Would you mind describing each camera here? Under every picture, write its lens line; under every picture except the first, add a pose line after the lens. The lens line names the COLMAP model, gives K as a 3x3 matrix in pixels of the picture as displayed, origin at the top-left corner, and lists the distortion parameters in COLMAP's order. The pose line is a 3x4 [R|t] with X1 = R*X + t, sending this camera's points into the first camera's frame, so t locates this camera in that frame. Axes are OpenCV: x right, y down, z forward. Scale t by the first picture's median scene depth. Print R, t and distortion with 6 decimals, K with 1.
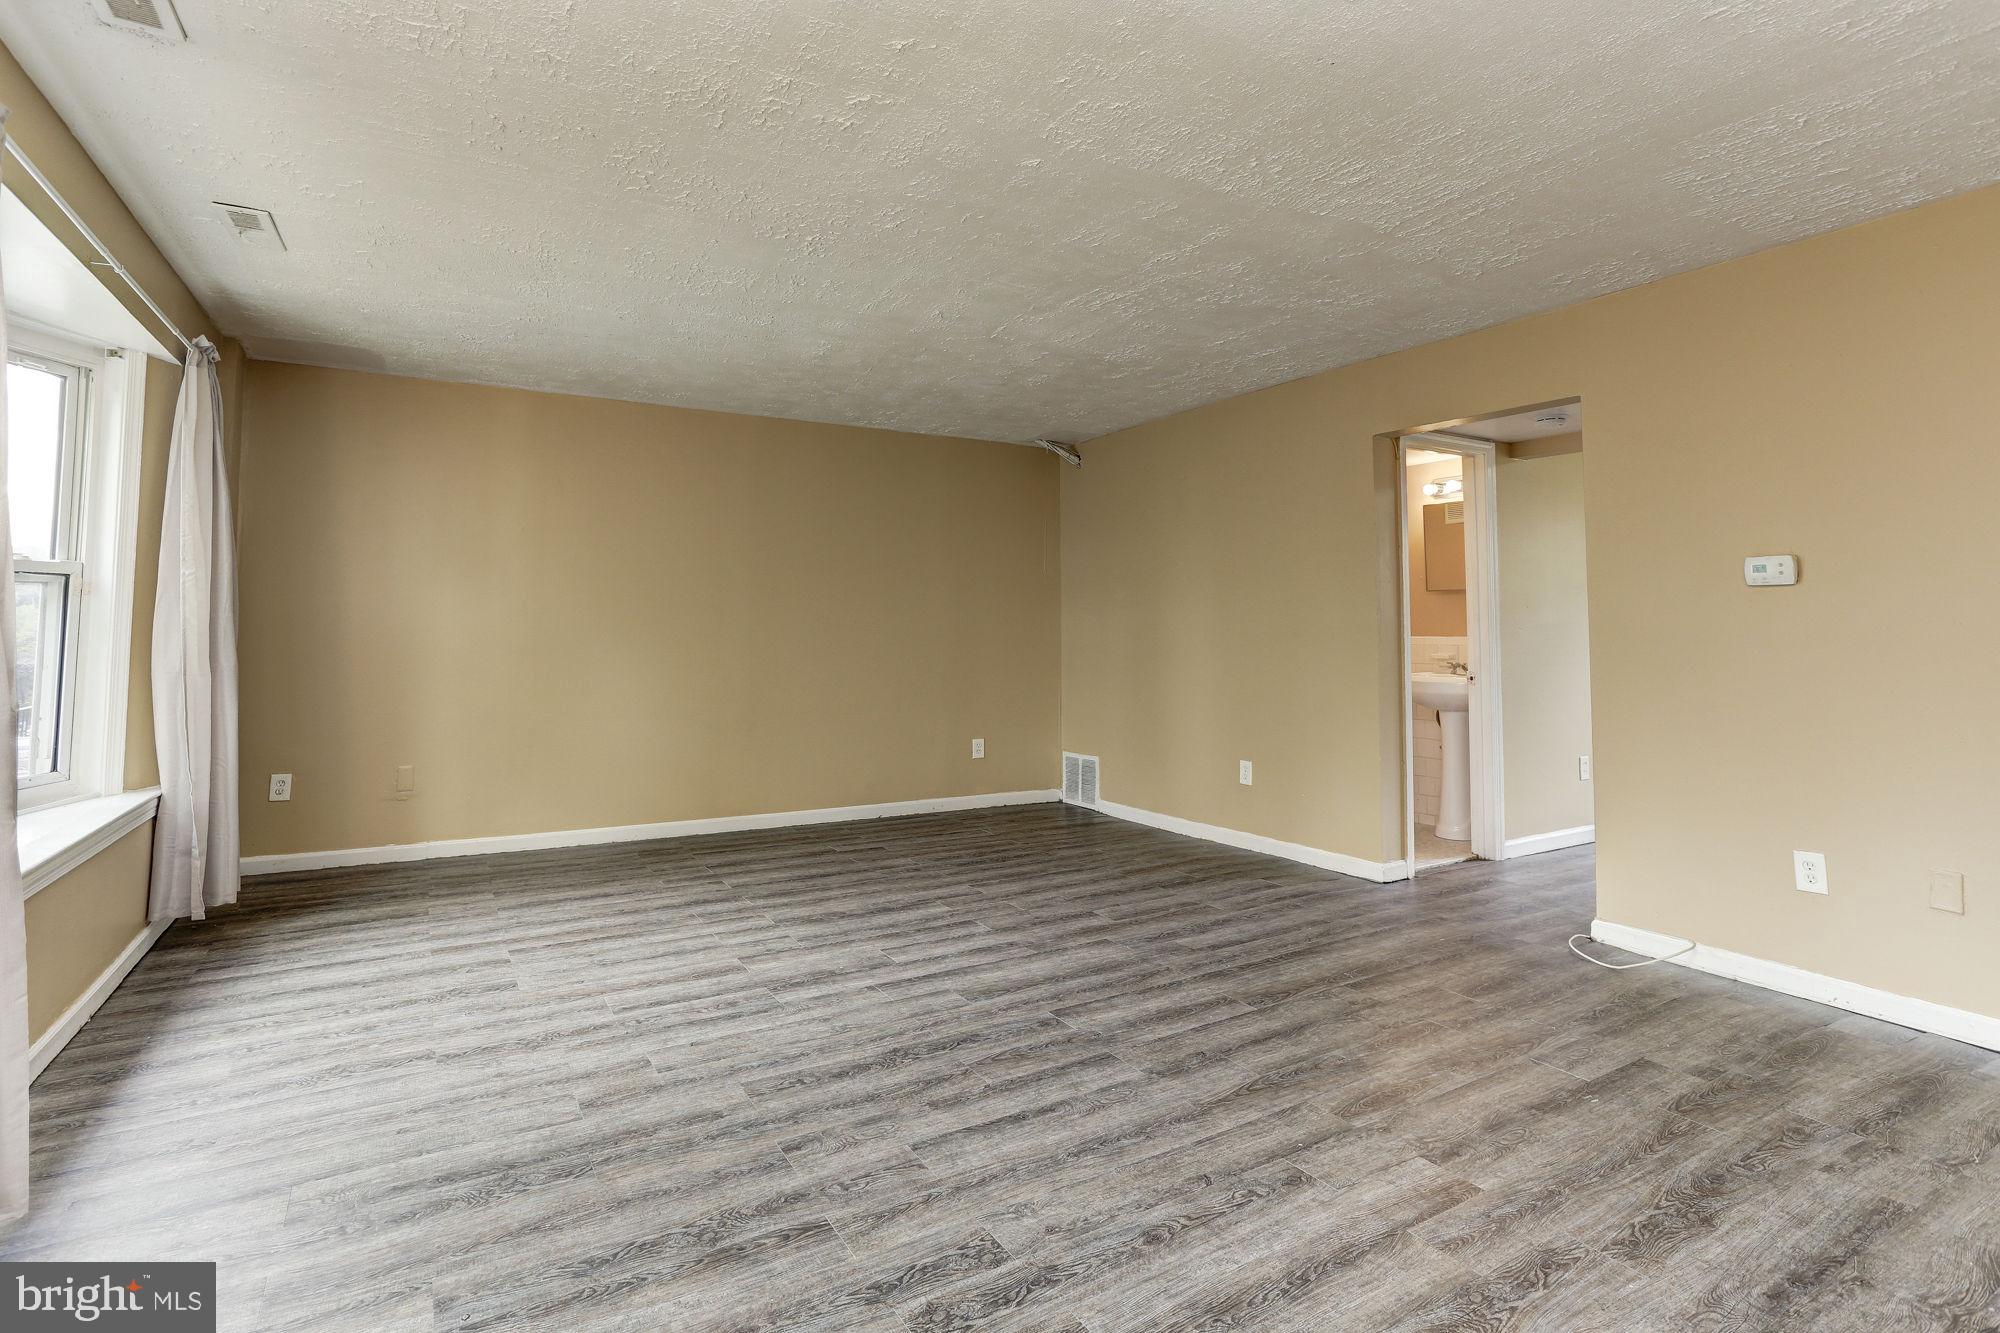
lens RADIAL K [[962.3, 0, 1001.0], [0, 962.3, 622.7], [0, 0, 1]] dist [0.000242, -0.000087]
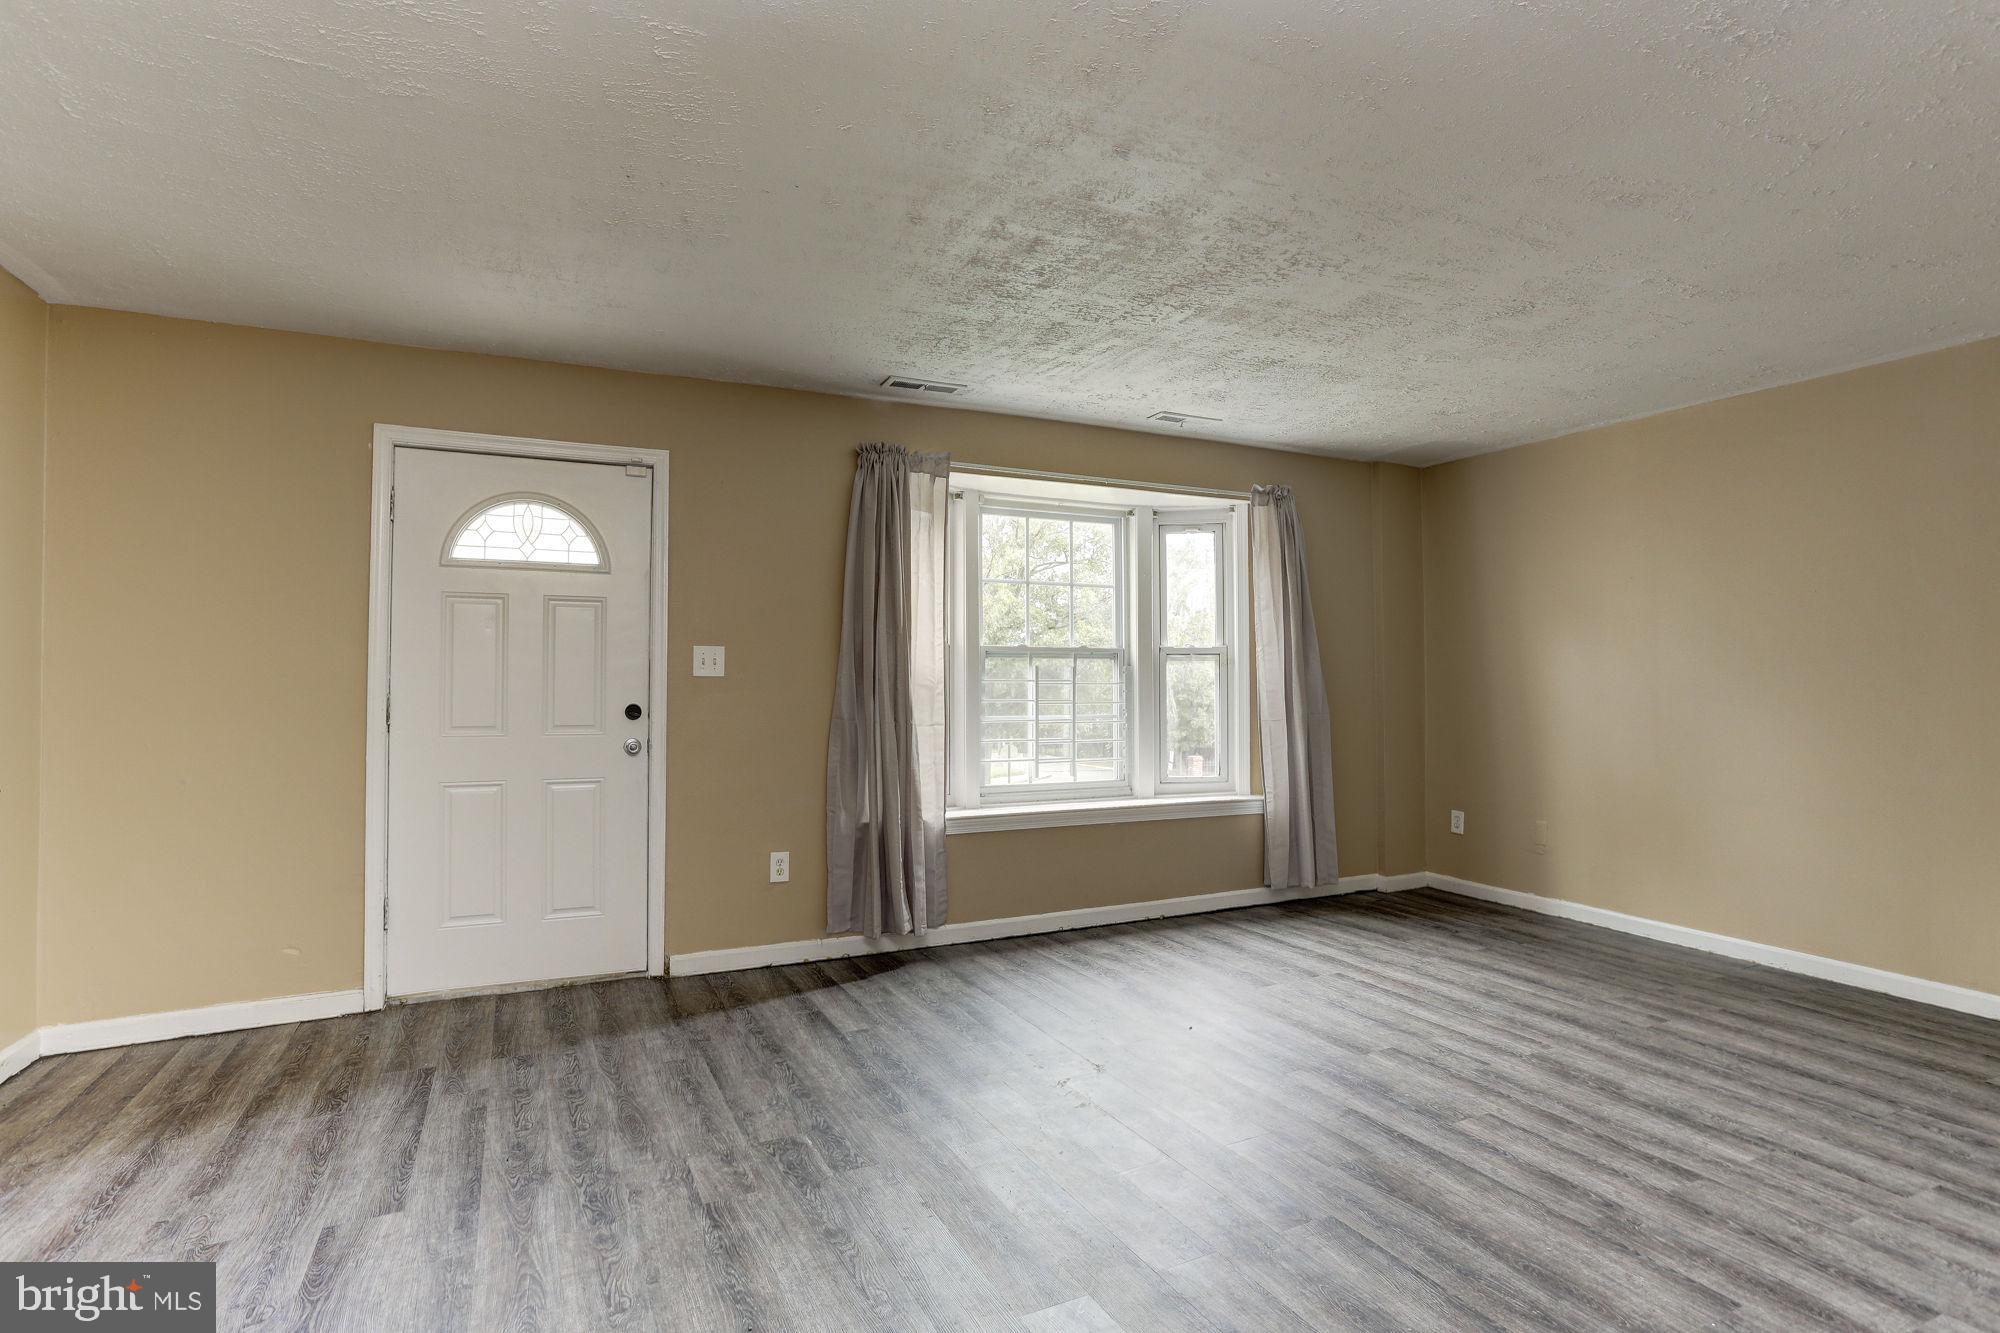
lens RADIAL K [[1011.6, 0, 1000.0], [0, 1011.6, 666.5], [0, 0, 1]] dist [-0.000188, 0.000091]
pose [[-0.081382, -0.024273, -0.996387, 0.780588], [0.008952, 0.999645, -0.025084, 0.006387], [0.996643, -0.010961, -0.081135, 0.759757]]
